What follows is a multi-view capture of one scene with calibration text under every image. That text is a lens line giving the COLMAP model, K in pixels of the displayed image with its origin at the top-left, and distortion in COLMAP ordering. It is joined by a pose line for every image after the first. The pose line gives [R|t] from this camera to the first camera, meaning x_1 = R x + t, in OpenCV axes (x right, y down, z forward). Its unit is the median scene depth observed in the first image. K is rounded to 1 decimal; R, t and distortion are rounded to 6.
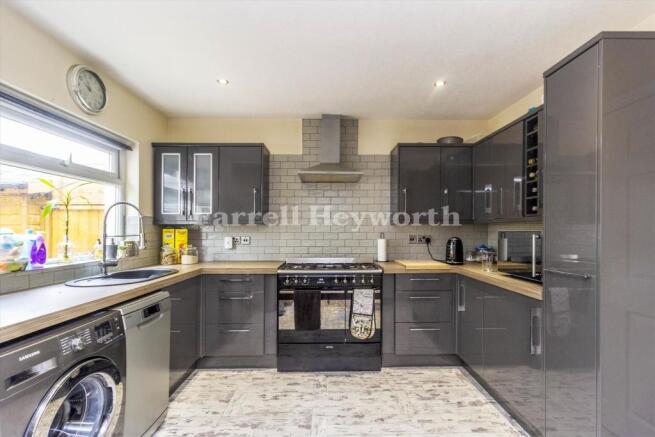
lens RADIAL K [[300.5, 0, 325.2], [0, 300.5, 232.2], [0, 0, 1]] dist [0.005653, -0.000494]
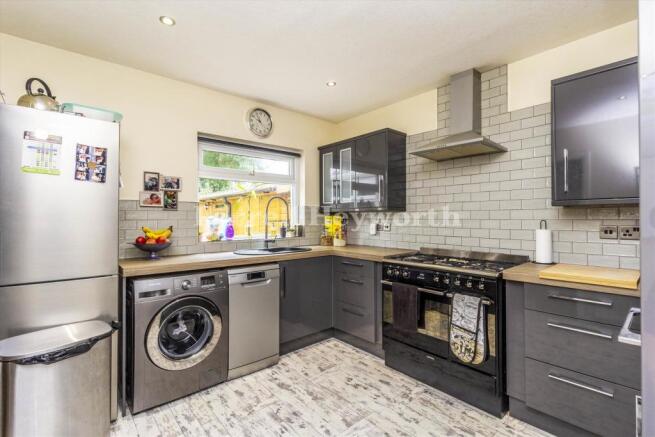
lens RADIAL K [[300.5, 0, 325.3], [0, 300.5, 216.3], [0, 0, 1]] dist [0.005653, -0.000494]
pose [[0.654334, -0.003390, -0.756198, 0.464368], [-0.003562, 0.999965, -0.007565, -0.000093], [0.756198, 0.007644, 0.654299, 0.242136]]
